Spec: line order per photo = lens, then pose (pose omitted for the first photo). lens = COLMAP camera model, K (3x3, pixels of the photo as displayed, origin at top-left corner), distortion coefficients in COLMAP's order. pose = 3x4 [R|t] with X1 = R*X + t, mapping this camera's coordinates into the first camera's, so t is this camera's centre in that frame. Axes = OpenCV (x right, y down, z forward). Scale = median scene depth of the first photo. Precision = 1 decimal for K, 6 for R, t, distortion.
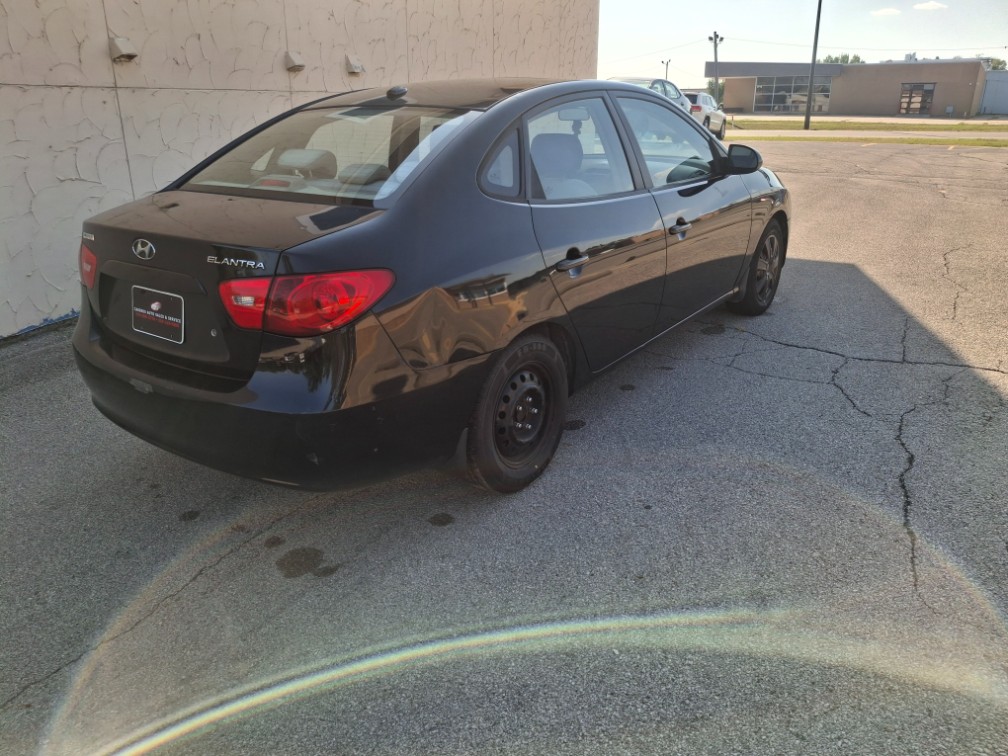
lens RADIAL K [[792.5, 0, 506.1], [0, 792.5, 368.3], [0, 0, 1]] dist [0.004010, 0.014025]
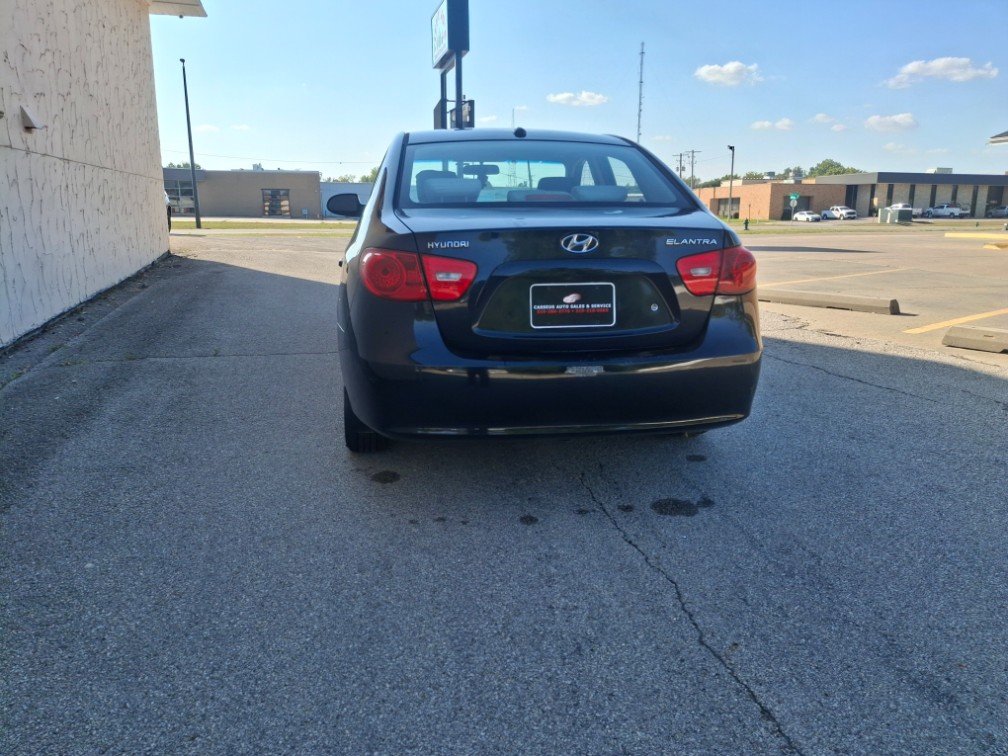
lens RADIAL K [[792.5, 0, 510.6], [0, 792.5, 380.6], [0, 0, 1]] dist [0.004010, 0.014025]
pose [[0.701190, -0.148836, 0.697266, -1.254549], [0.225817, 0.973981, -0.019185, 0.031668], [-0.676268, 0.170907, 0.716556, 0.305812]]
